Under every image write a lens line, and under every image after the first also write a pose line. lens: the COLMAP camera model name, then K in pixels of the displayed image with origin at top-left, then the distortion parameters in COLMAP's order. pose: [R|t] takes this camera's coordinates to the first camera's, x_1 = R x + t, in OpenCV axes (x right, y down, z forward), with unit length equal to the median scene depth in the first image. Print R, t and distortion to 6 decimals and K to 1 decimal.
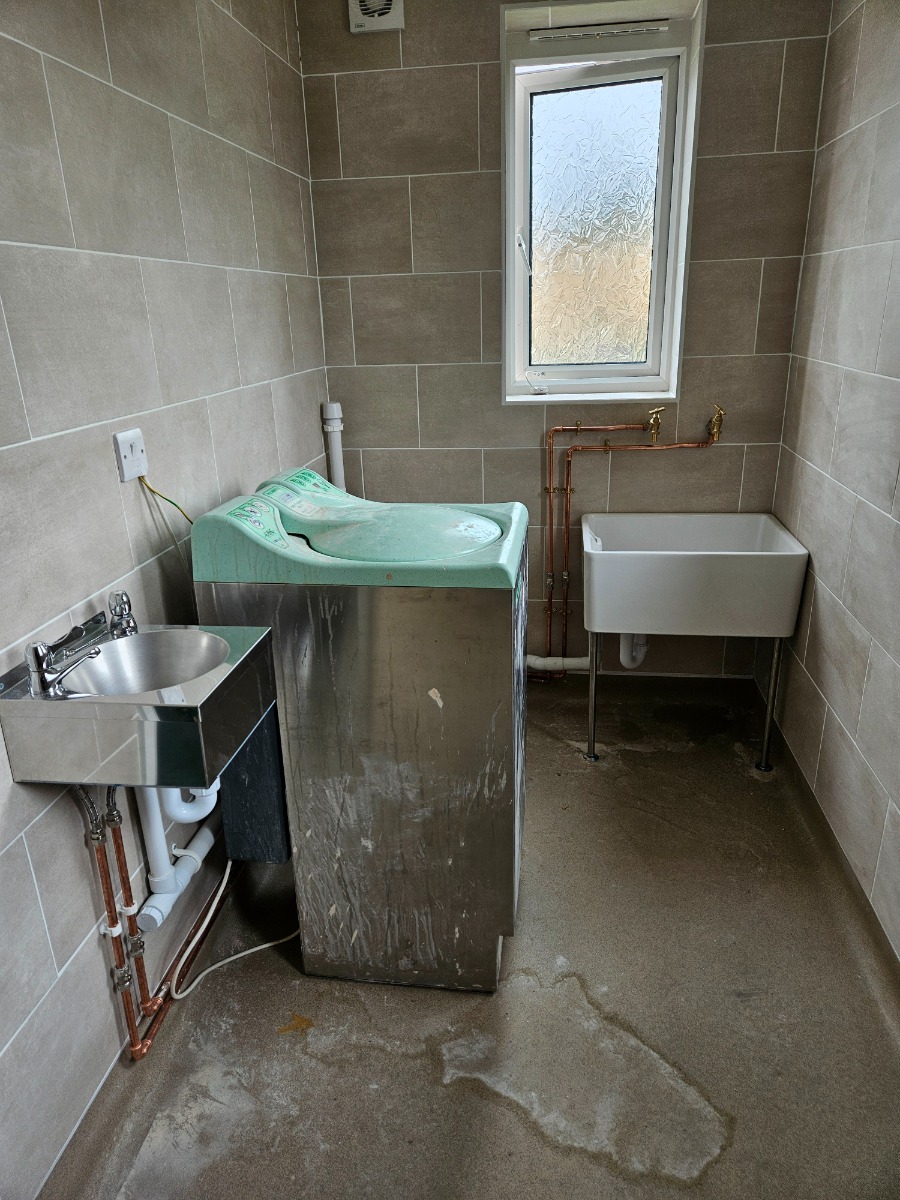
lens RADIAL K [[801.3, 0, 458.5], [0, 801.3, 611.8], [0, 0, 1]] dist [0.069635, -0.065706]
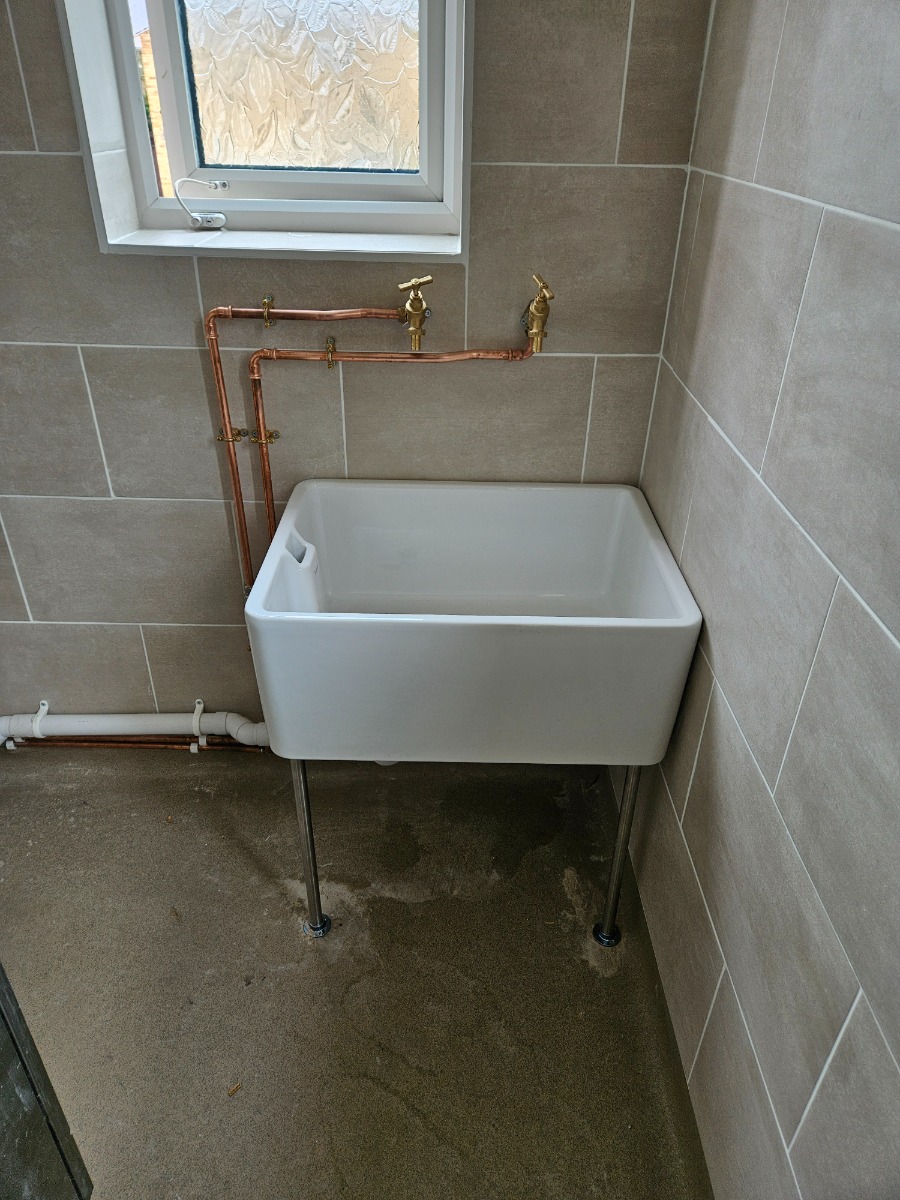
lens RADIAL K [[801.3, 0, 458.5], [0, 801.3, 611.8], [0, 0, 1]] dist [0.069635, -0.065706]
pose [[0.990315, -0.026900, 0.136209, 0.199691], [0.000184, 0.981305, 0.192459, -0.150646], [-0.138840, -0.190570, 0.971806, 0.496177]]
